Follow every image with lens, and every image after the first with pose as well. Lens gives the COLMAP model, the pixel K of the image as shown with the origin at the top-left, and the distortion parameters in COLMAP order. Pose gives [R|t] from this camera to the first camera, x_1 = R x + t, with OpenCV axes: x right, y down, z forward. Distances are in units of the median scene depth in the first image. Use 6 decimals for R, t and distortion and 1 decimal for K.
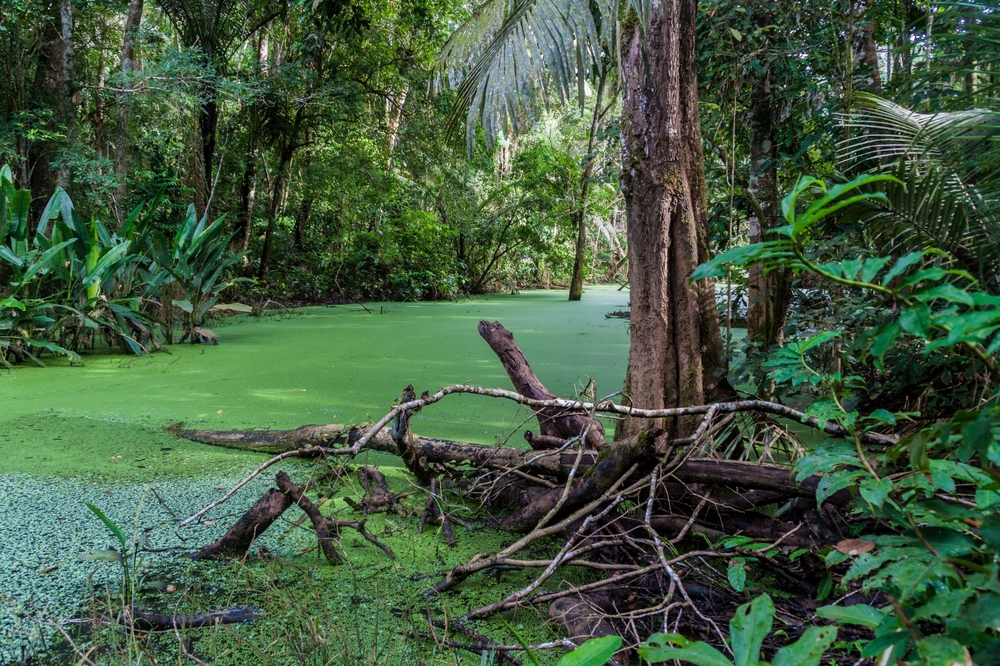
lens RADIAL K [[853.4, 0, 500.2], [0, 853.4, 335.0], [0, 0, 1]] dist [0.054840, 0.000997]
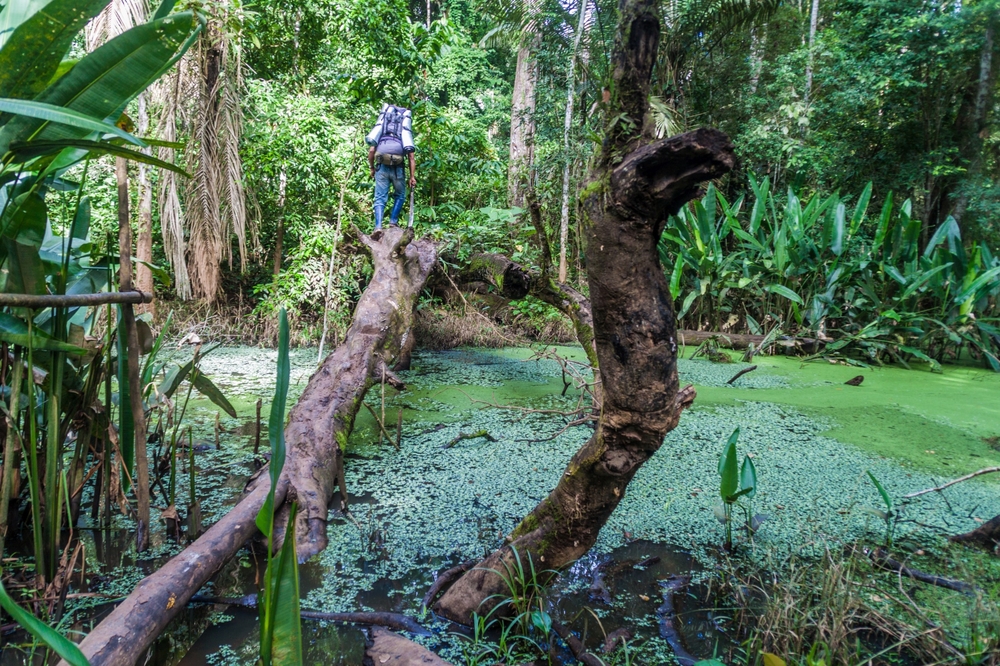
lens RADIAL K [[853.4, 0, 499.9], [0, 853.4, 333.5], [0, 0, 1]] dist [0.054840, 0.000997]
pose [[0.536966, 0.106490, -0.836856, 0.156634], [-0.108661, 0.992468, 0.056570, -0.017860], [0.836576, 0.060558, 0.544493, -0.119763]]
